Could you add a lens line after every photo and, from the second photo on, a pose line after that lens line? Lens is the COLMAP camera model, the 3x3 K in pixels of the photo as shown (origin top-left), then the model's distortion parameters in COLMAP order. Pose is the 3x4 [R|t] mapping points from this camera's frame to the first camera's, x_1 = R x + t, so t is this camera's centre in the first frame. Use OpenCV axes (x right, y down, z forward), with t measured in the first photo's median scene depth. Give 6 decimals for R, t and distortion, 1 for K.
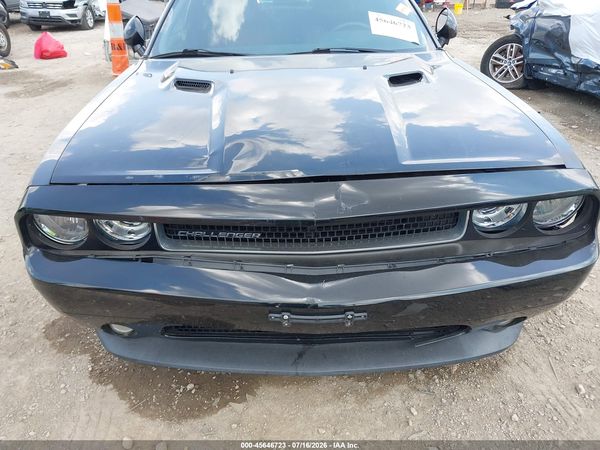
lens RADIAL K [[476.7, 0, 300.0], [0, 476.7, 225.0], [0, 0, 1]] dist [0.005706, -0.032870]
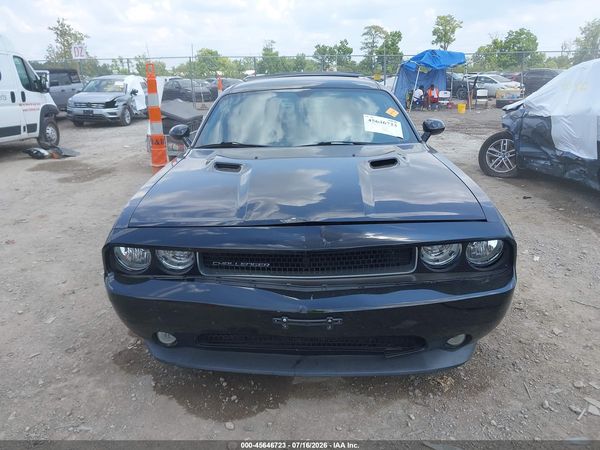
lens RADIAL K [[476.7, 0, 300.0], [0, 476.7, 225.0], [0, 0, 1]] dist [0.005706, -0.032870]
pose [[0.998412, 0.012621, -0.054906, 0.053772], [-0.022558, 0.982604, -0.184336, 0.104778], [0.051624, 0.185282, 0.981328, -0.265706]]
